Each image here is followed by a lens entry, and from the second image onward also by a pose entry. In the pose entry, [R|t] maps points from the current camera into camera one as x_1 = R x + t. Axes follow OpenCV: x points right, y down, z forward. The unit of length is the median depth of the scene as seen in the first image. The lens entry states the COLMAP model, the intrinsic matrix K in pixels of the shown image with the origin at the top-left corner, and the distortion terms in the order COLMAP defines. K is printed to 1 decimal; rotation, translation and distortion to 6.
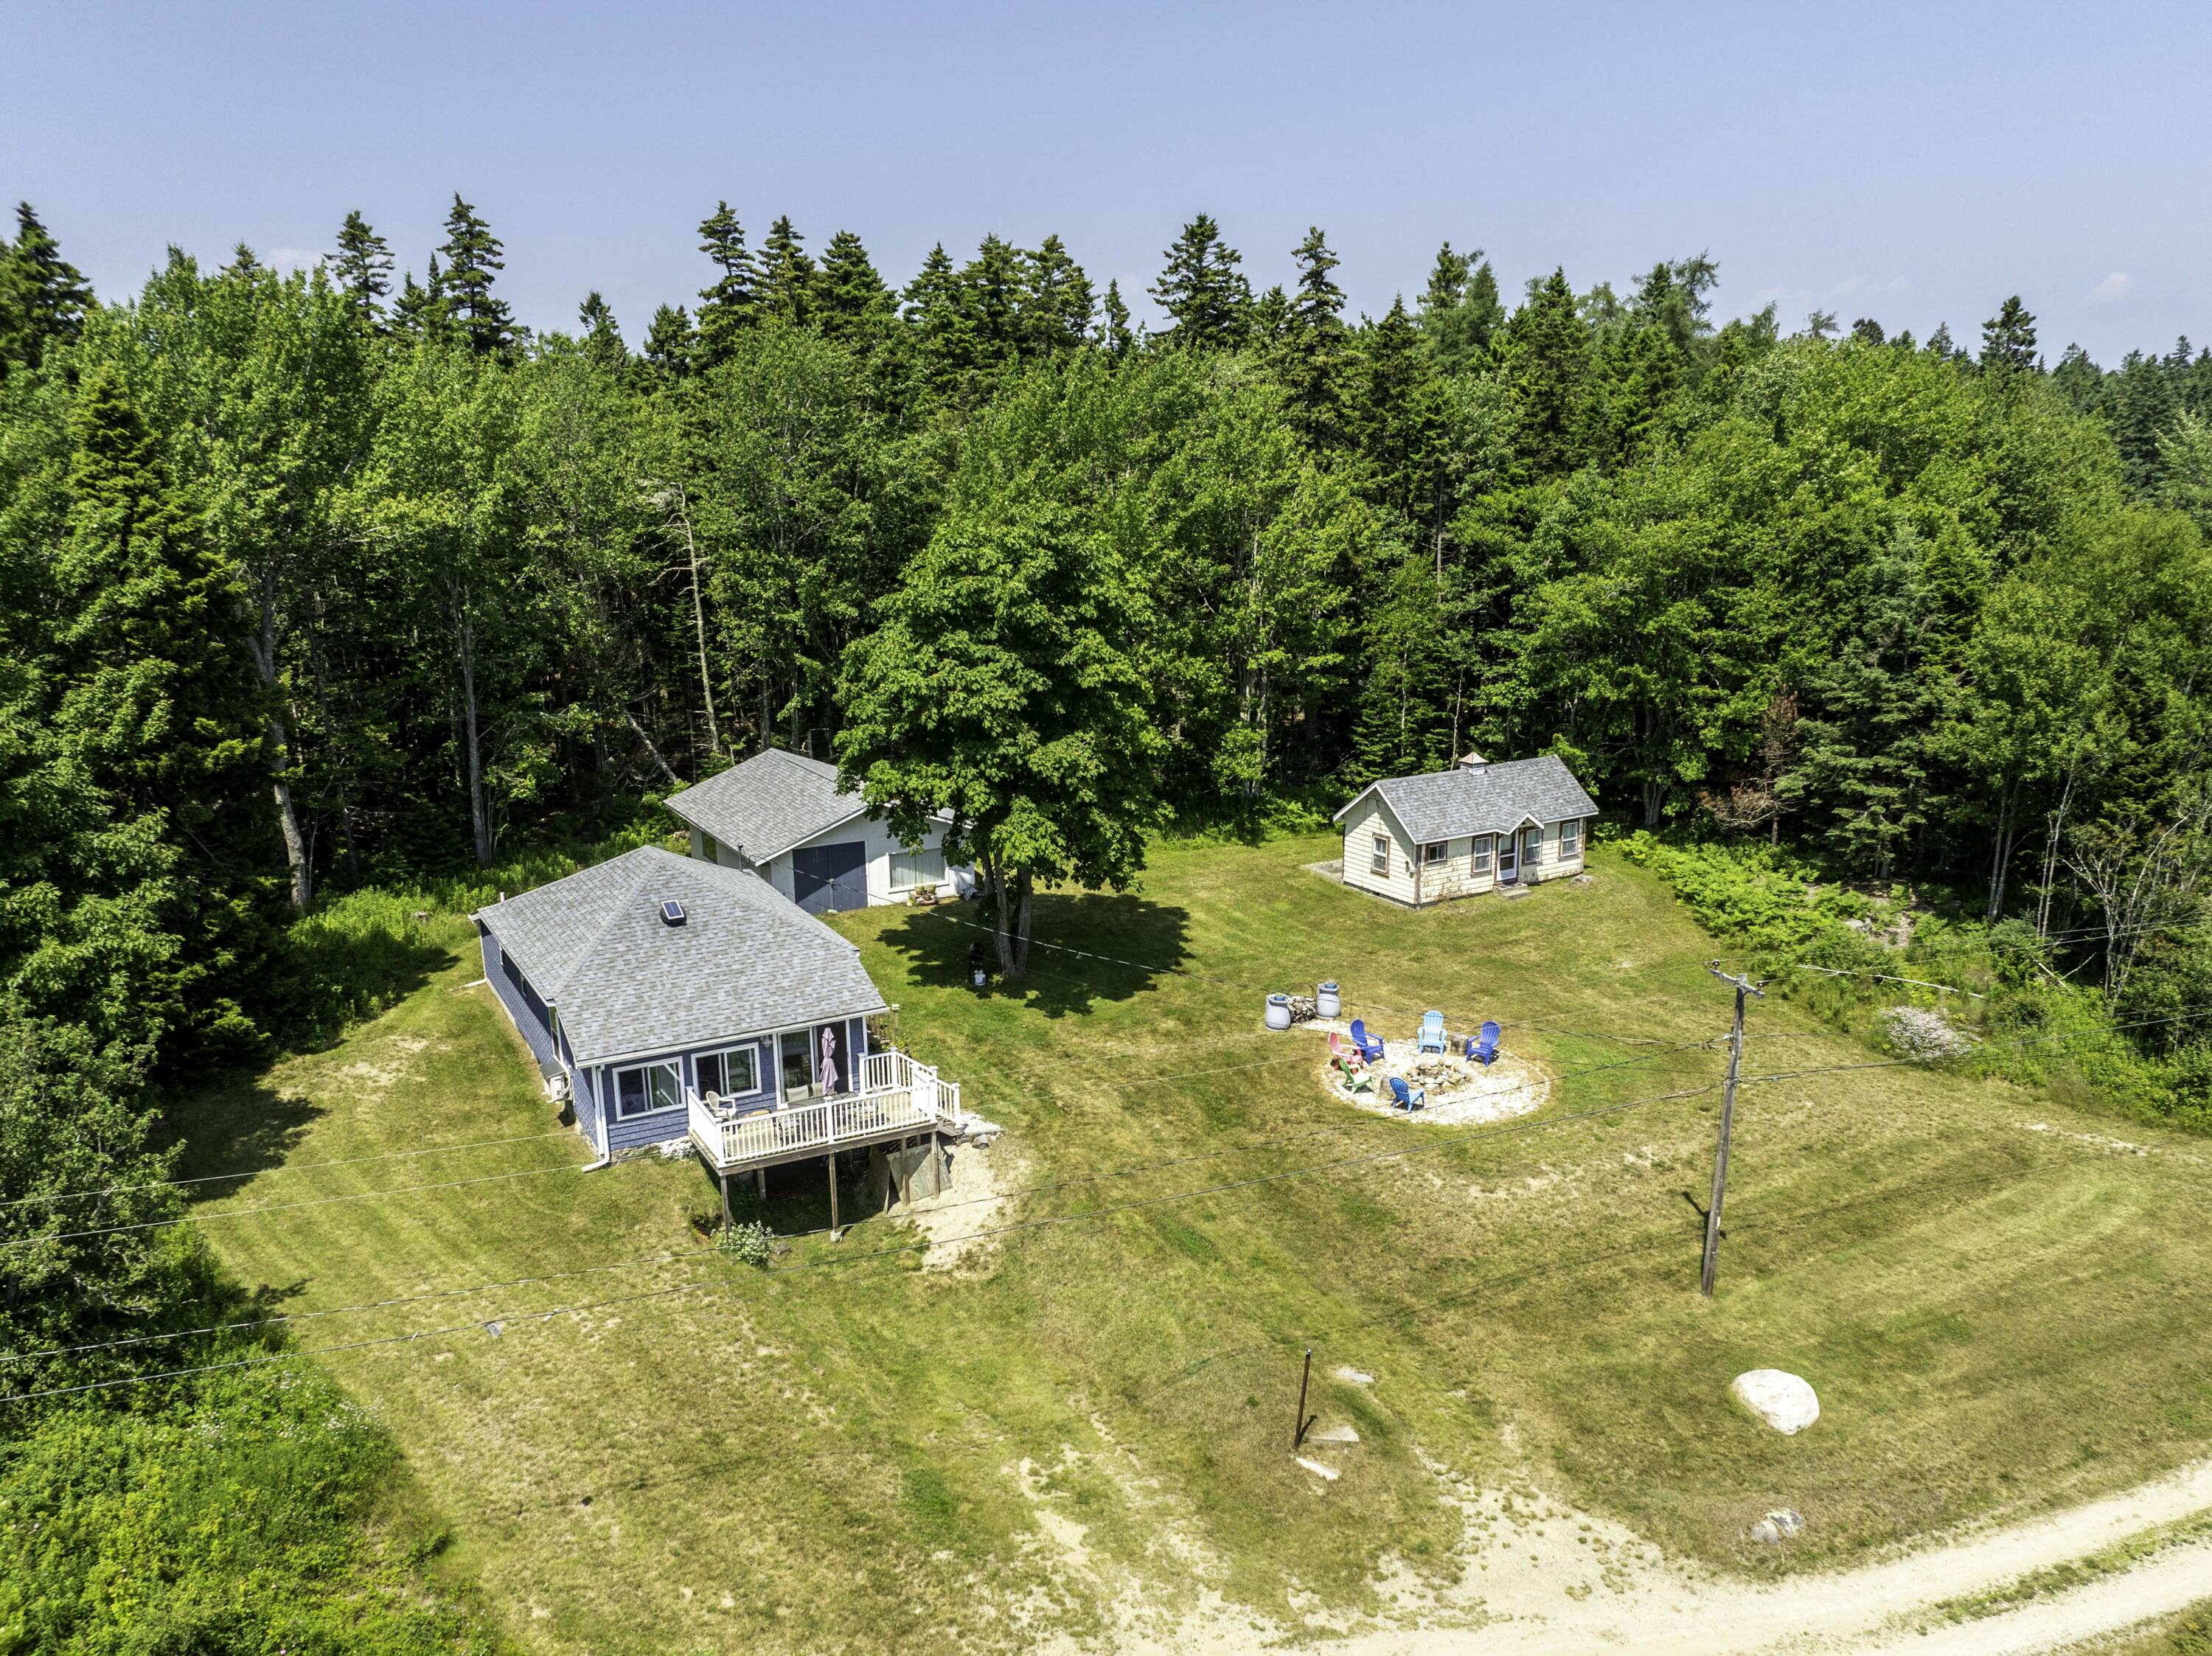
lens RADIAL K [[1793.3, 0, 1107.4], [0, 1793.3, 866.9], [0, 0, 1]] dist [-0.012759, -0.007721]
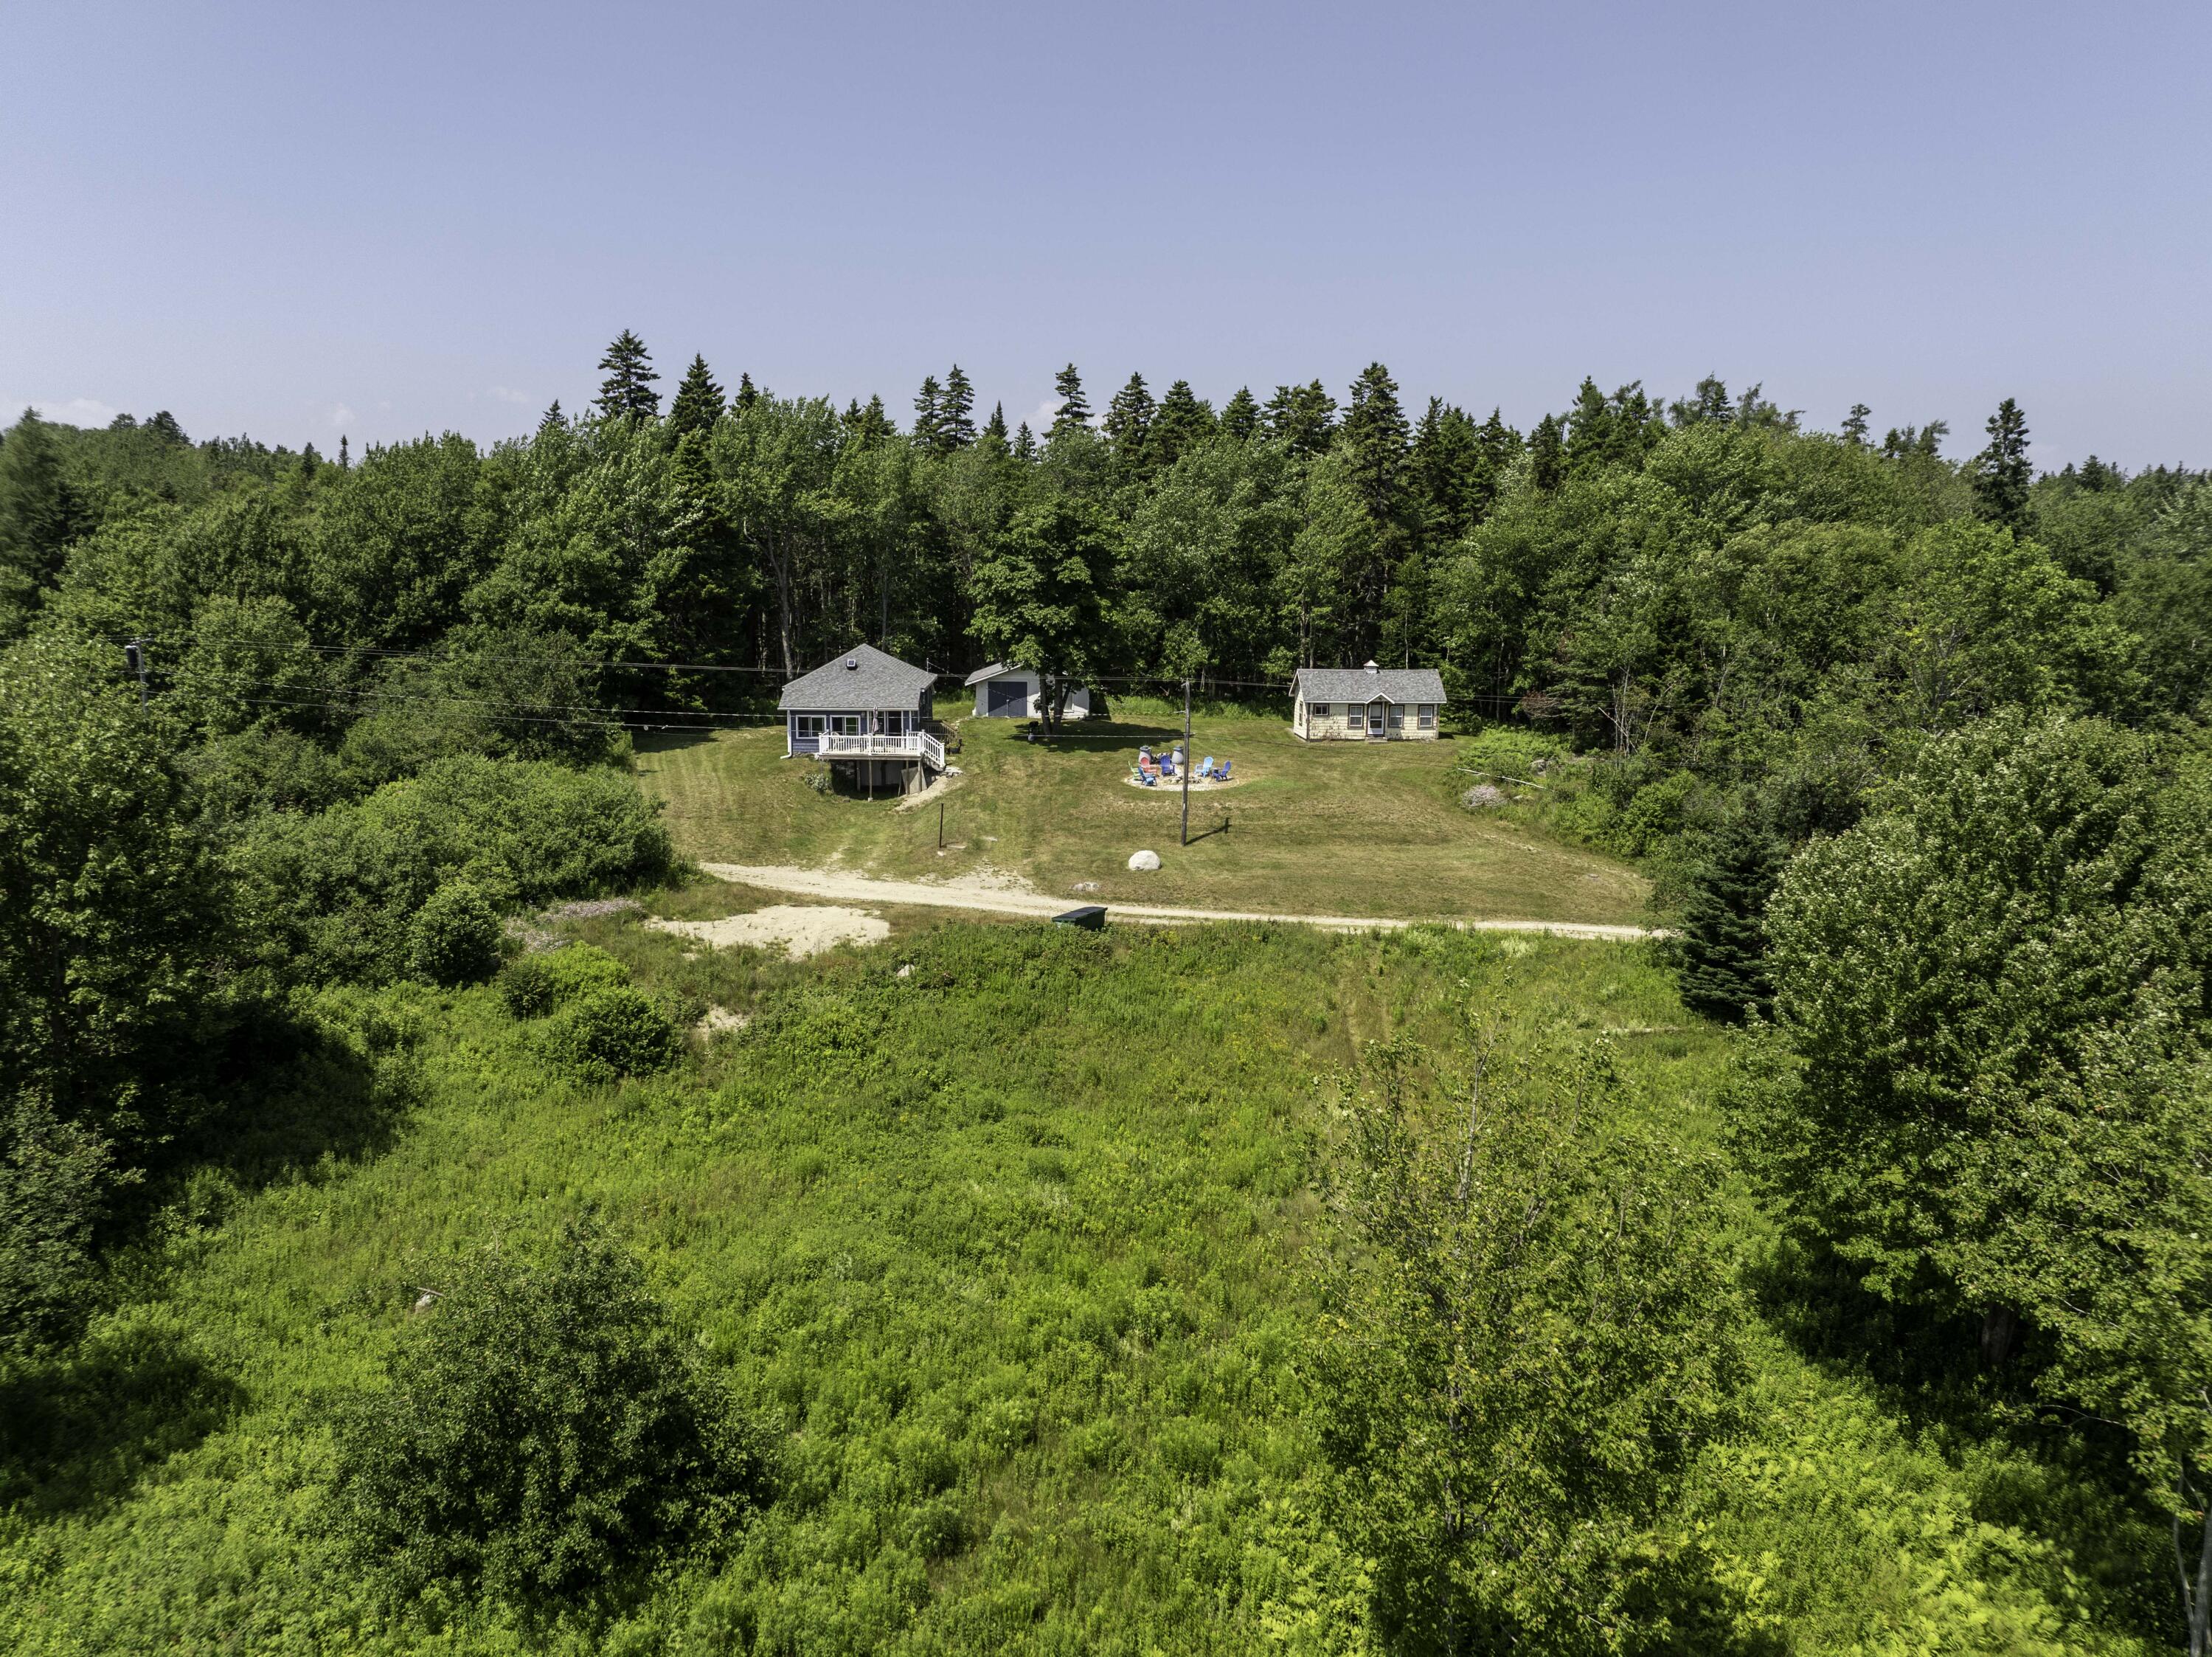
lens RADIAL K [[1559.9, 0, 1106.0], [0, 1559.9, 828.5], [0, 0, 1]] dist [-0.007315, -0.001458]
pose [[0.885633, 0.095659, -0.454427, 0.815963], [-0.133185, 0.989767, -0.051214, 0.246773], [0.444878, 0.105880, 0.889310, -0.492816]]
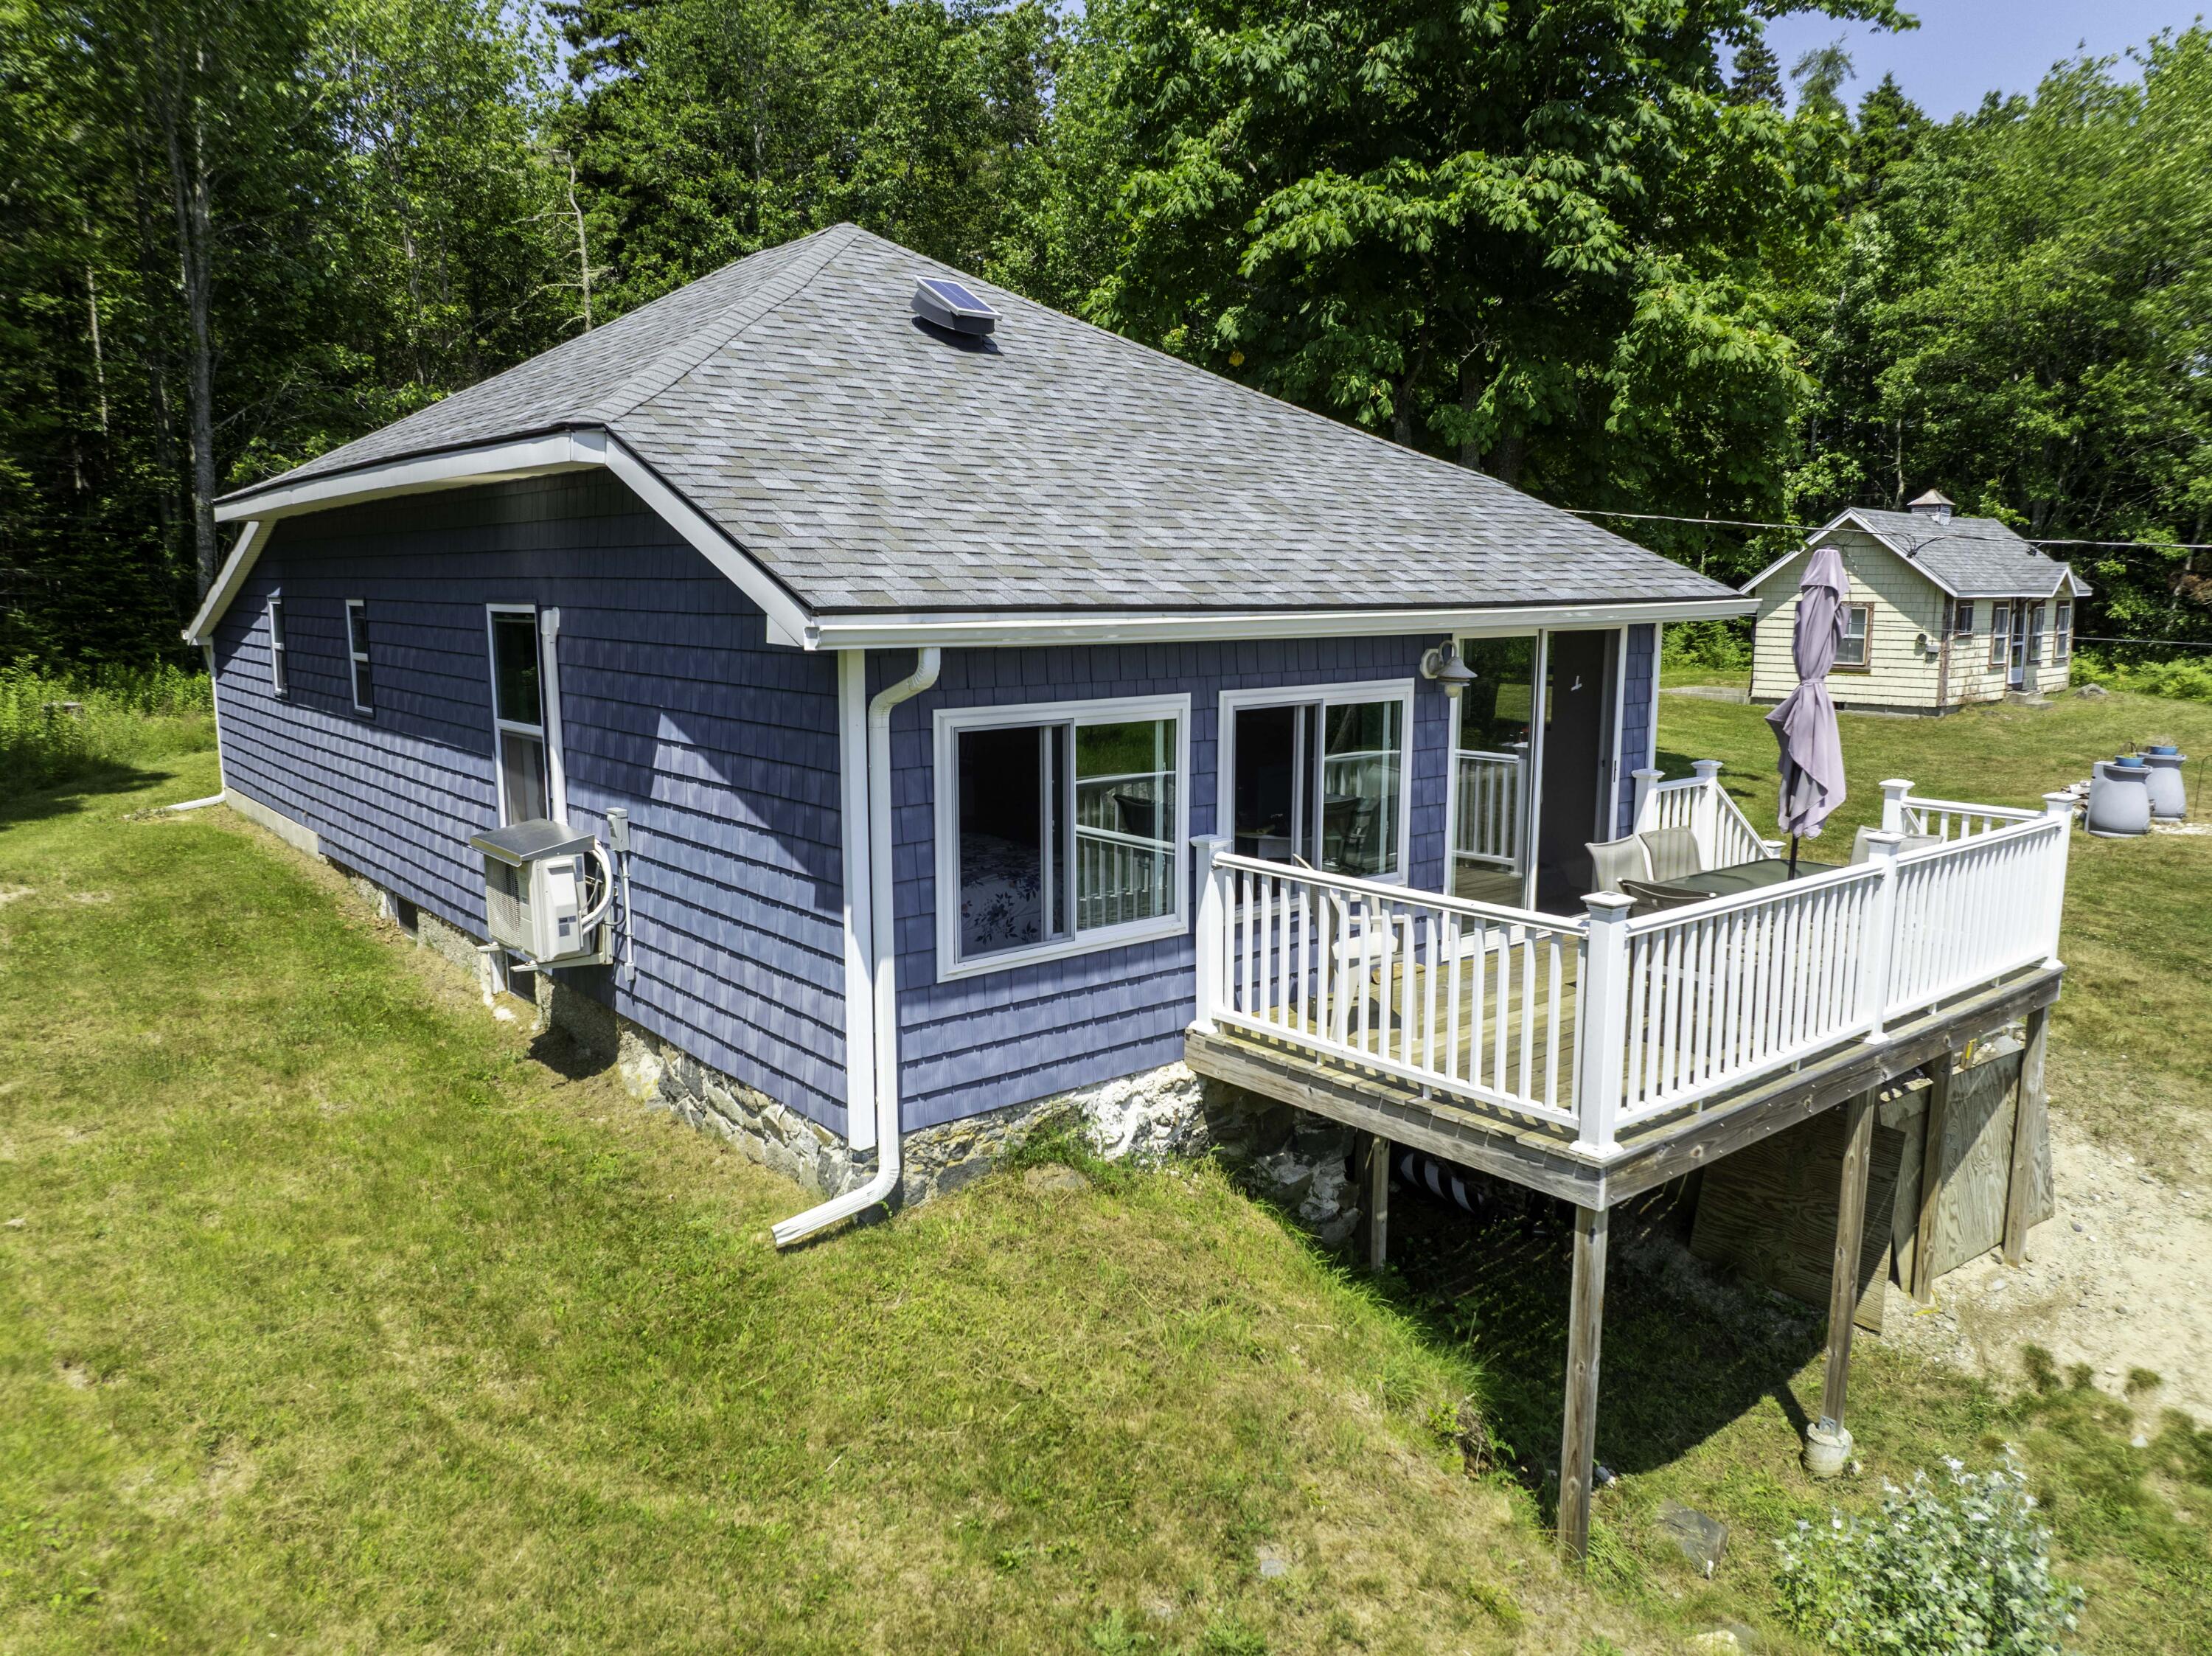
lens RADIAL K [[1559.7, 0, 1106.0], [0, 1559.7, 828.0], [0, 0, 1]] dist [-0.007315, -0.001458]
pose [[0.983390, -0.020670, 0.180325, -0.229997], [0.036461, 0.995739, -0.084700, 0.112438], [-0.177805, 0.089868, 0.979954, 0.658963]]
